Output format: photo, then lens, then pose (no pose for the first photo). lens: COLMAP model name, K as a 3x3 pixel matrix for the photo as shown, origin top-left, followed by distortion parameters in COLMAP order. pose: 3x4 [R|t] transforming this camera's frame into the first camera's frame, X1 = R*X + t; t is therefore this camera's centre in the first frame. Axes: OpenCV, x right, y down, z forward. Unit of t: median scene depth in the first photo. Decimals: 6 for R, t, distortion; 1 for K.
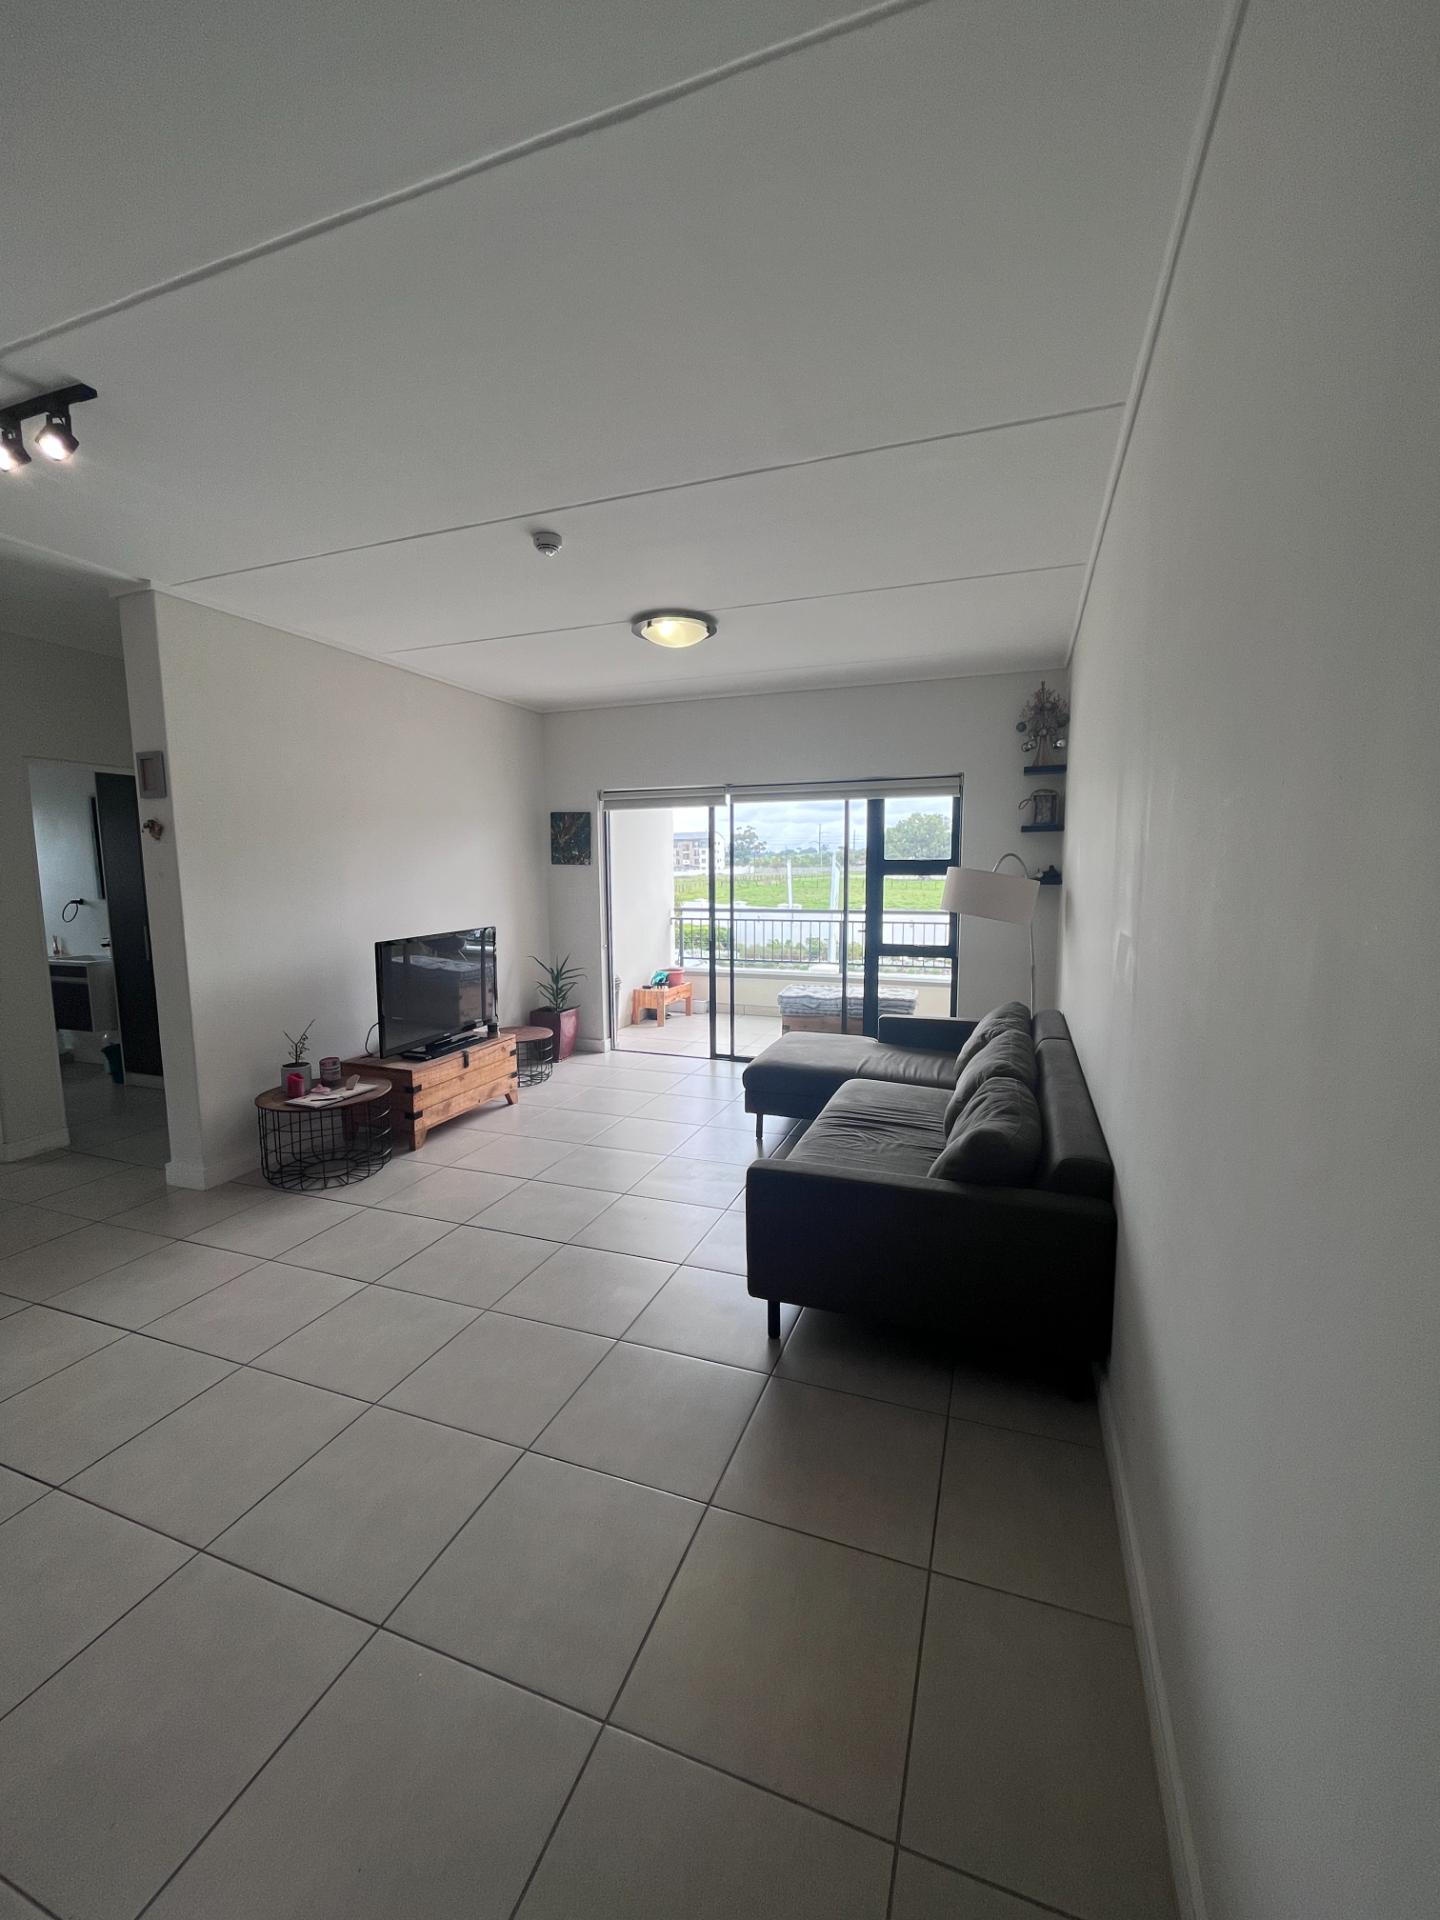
lens RADIAL K [[781.1, 0, 718.3], [0, 781.1, 957.3], [0, 0, 1]] dist [-0.001904, -0.000067]
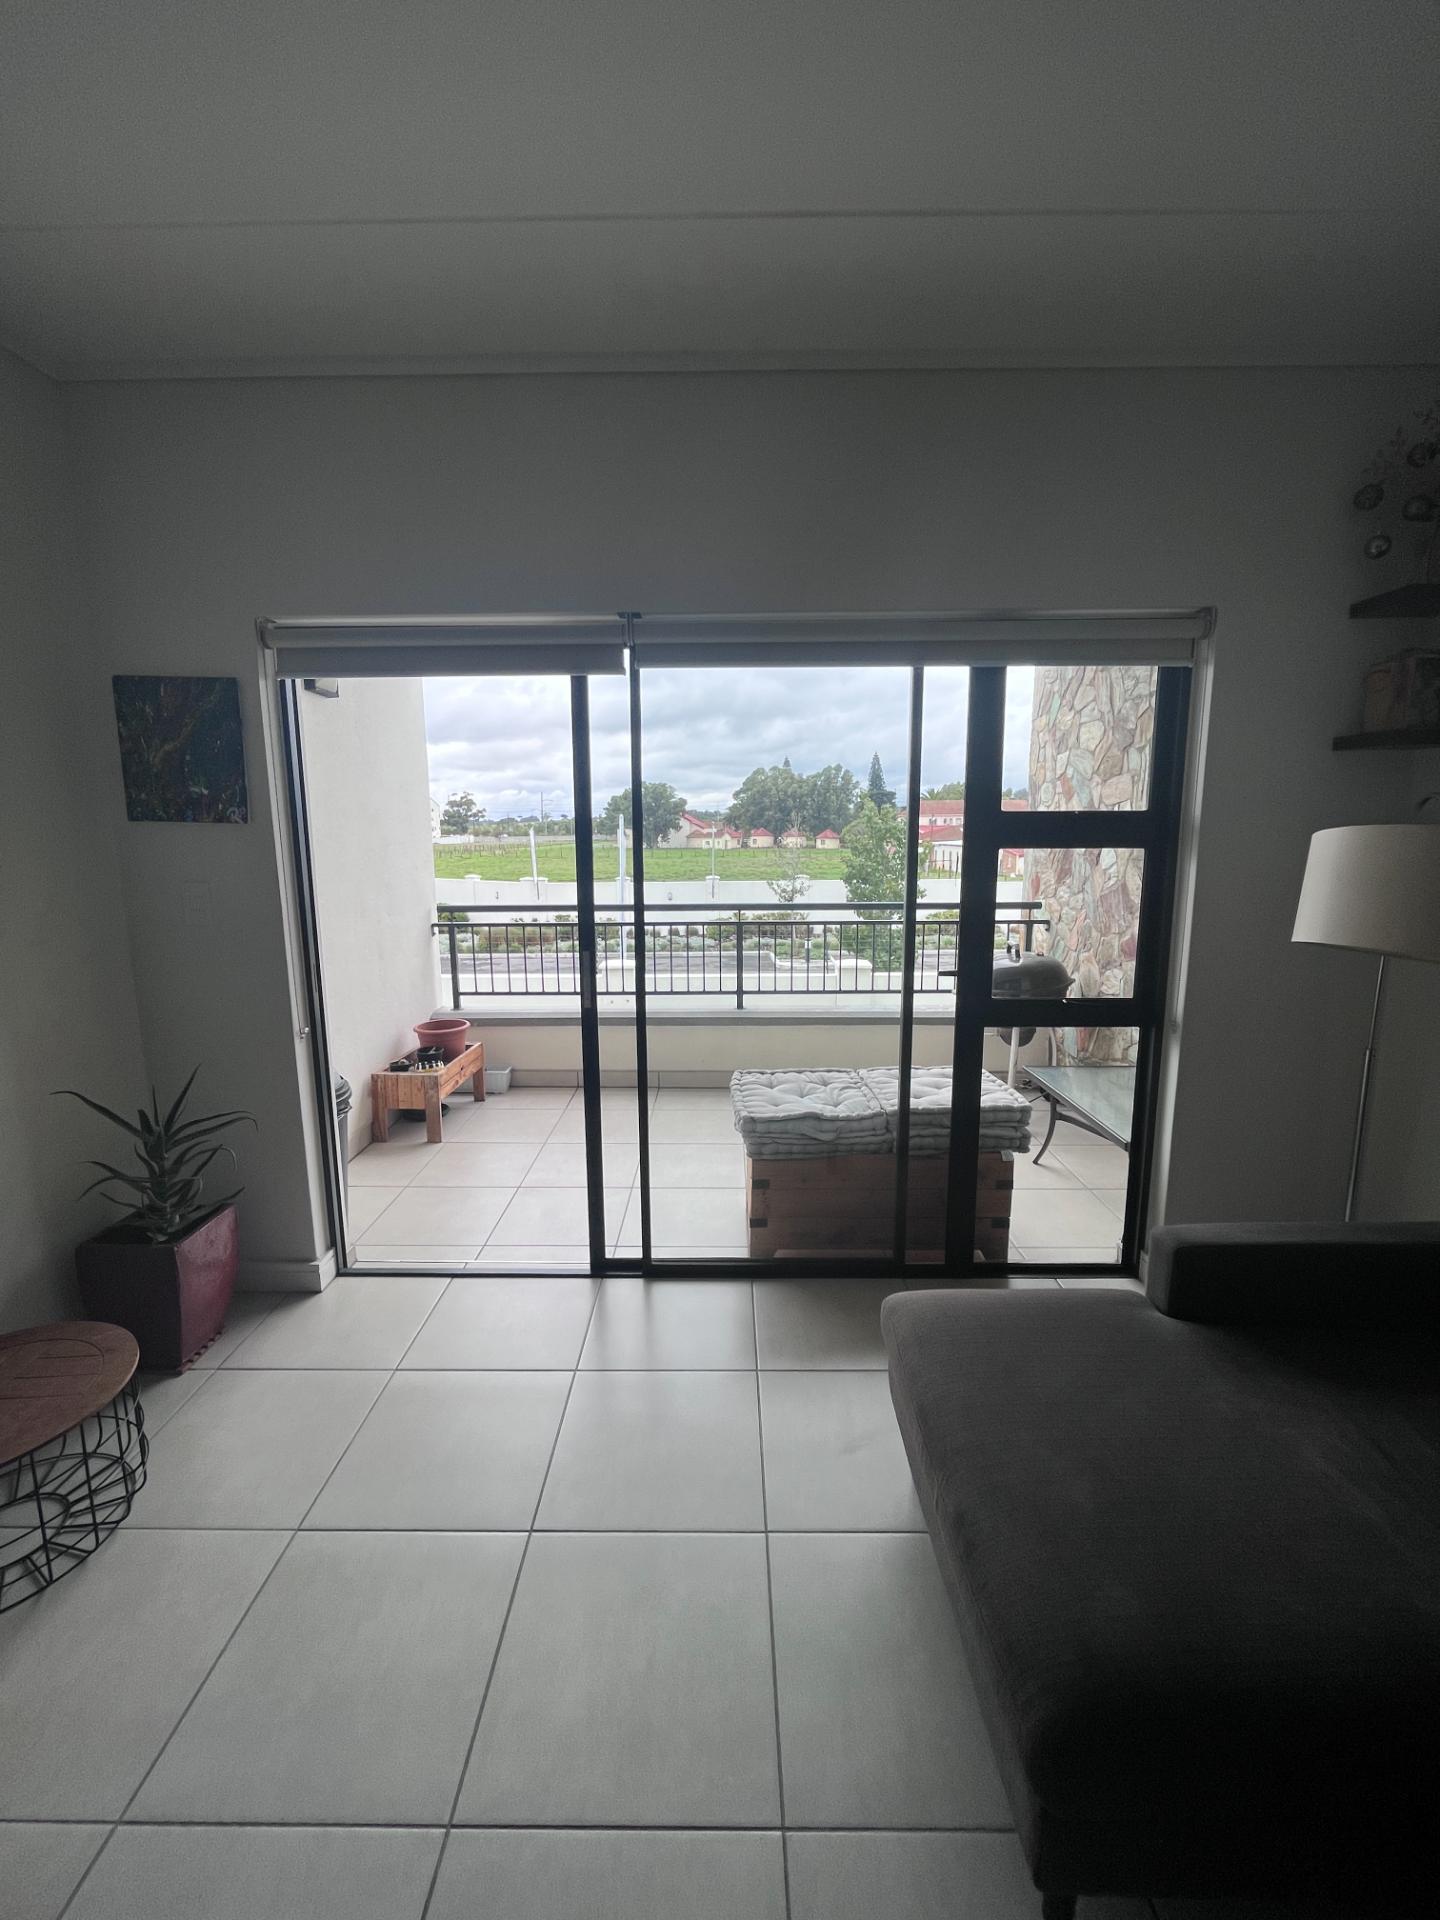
lens RADIAL K [[782.0, 0, 720.0], [0, 782.0, 960.0], [0, 0, 1]] dist [-0.014104, -0.000130]
pose [[0.939611, -0.054732, 0.337839, -0.080185], [0.040323, 0.997959, 0.049525, -0.062069], [-0.339860, -0.032912, 0.939900, 0.570485]]
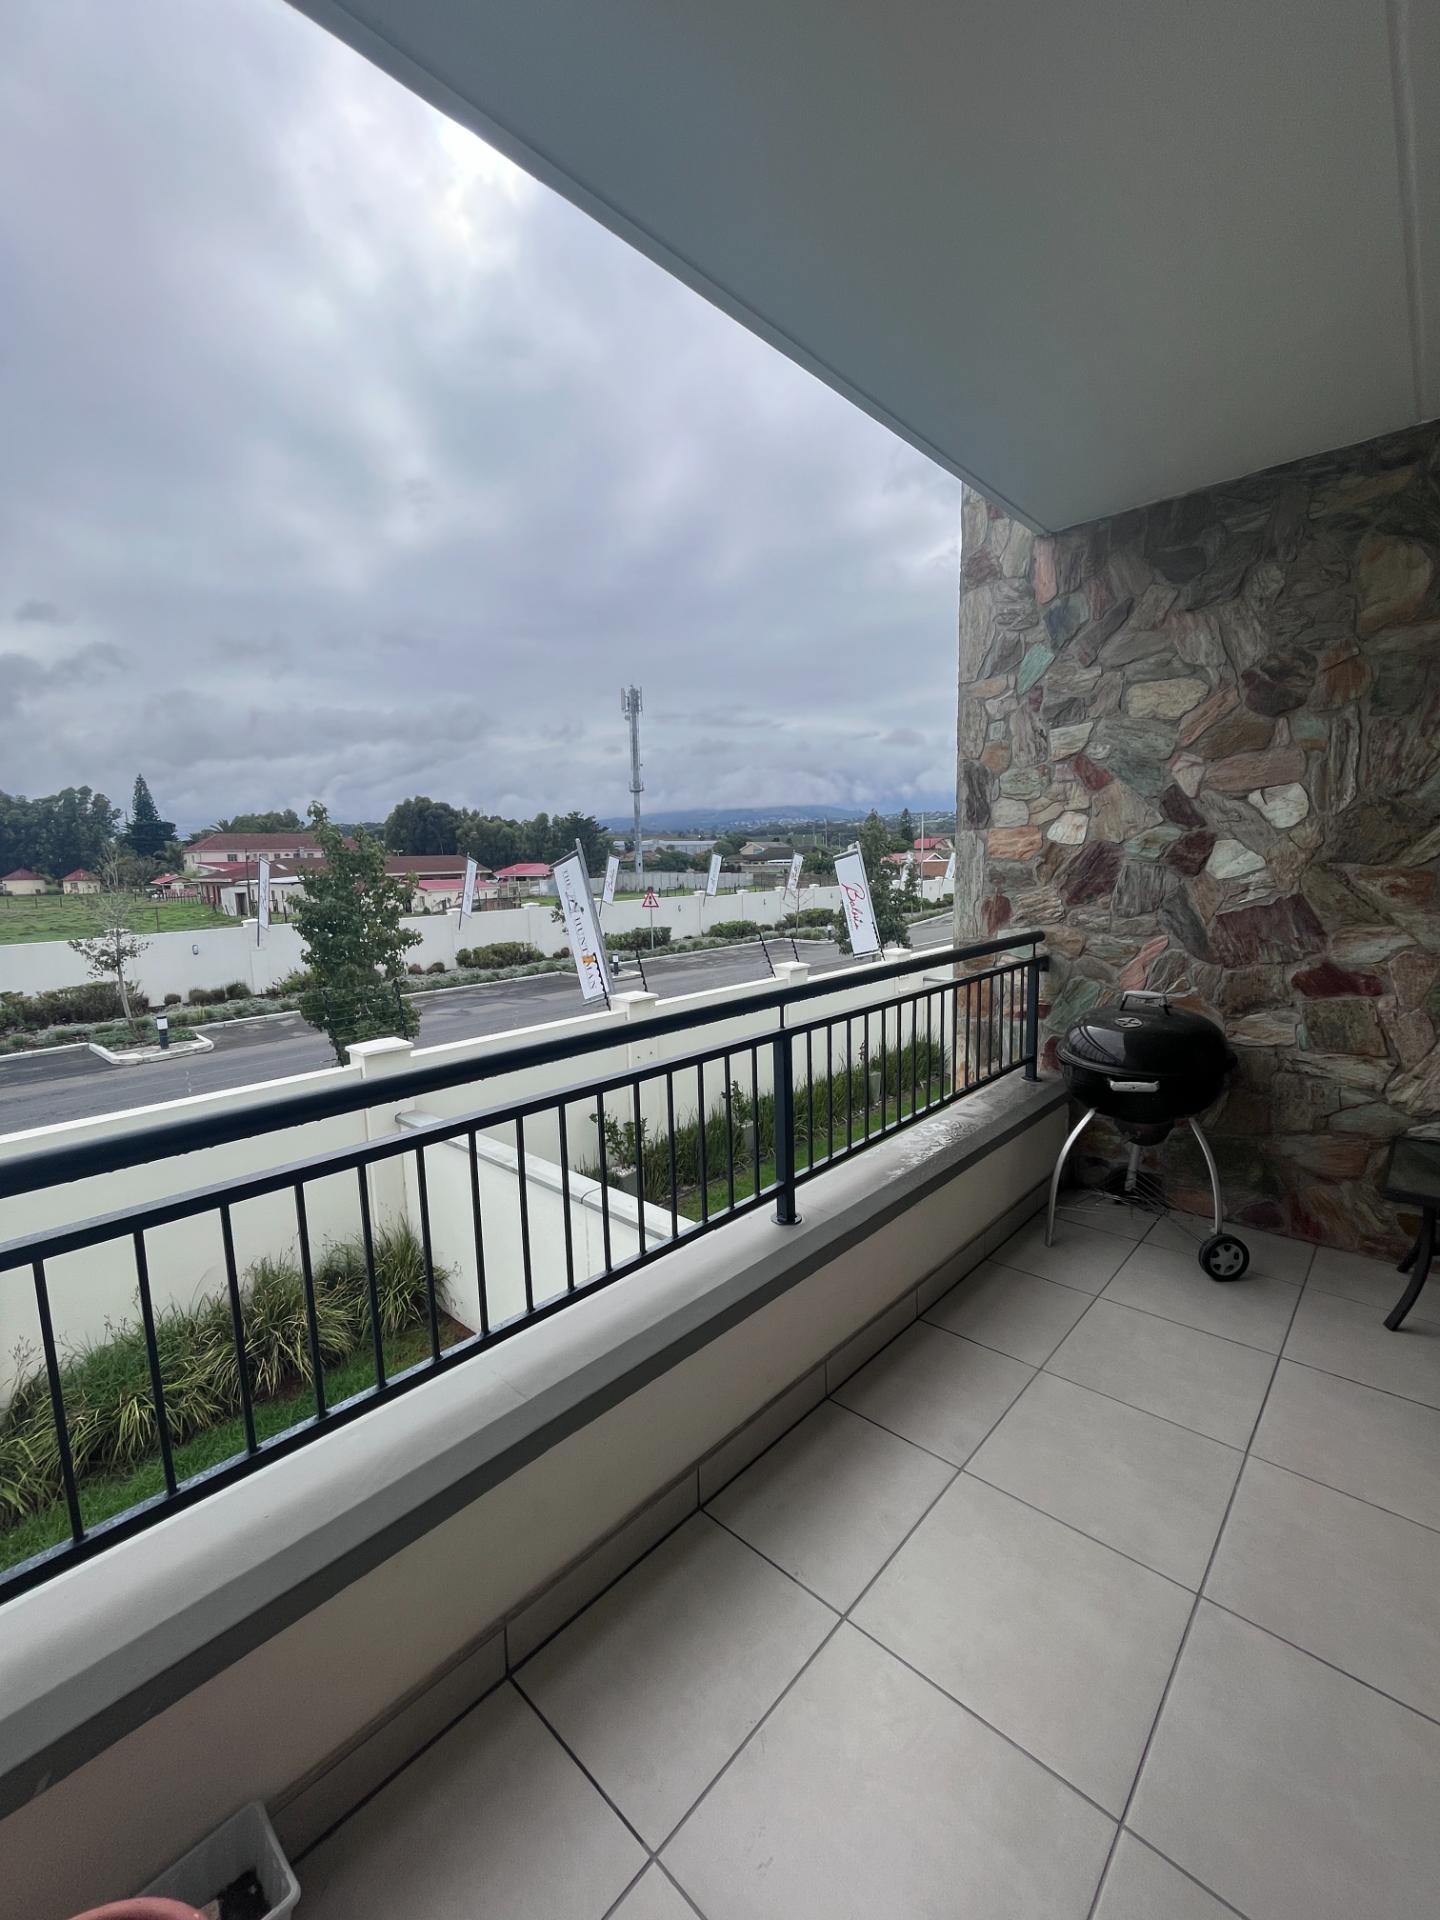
lens RADIAL K [[781.1, 0, 718.3], [0, 781.1, 957.3], [0, 0, 1]] dist [-0.001904, -0.000067]
pose [[0.381936, -0.120361, 0.916318, -0.117772], [0.129300, 0.988691, 0.075973, -0.120506], [-0.915099, 0.089463, 0.393179, 1.166541]]
